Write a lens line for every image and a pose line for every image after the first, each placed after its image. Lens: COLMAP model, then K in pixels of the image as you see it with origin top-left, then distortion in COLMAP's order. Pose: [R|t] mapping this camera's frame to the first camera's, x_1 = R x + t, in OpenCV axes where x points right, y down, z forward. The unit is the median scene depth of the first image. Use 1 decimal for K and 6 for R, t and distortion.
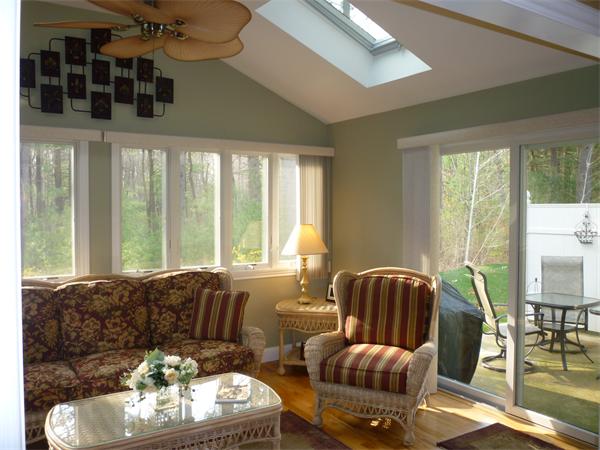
lens RADIAL K [[521.3, 0, 296.8], [0, 521.3, 223.9], [0, 0, 1]] dist [-0.049050, 0.011457]
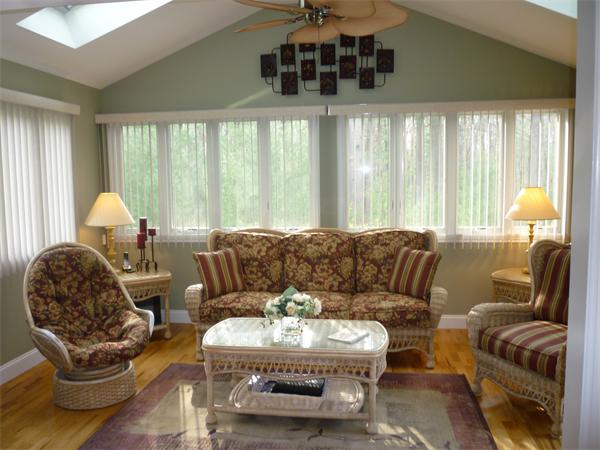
lens RADIAL K [[521.3, 0, 296.8], [0, 521.3, 223.9], [0, 0, 1]] dist [-0.049050, 0.011457]
pose [[0.757071, 0.049600, -0.651447, 0.361737], [-0.004886, 0.997516, 0.070271, 0.004405], [0.653314, -0.050017, 0.755433, 0.057457]]
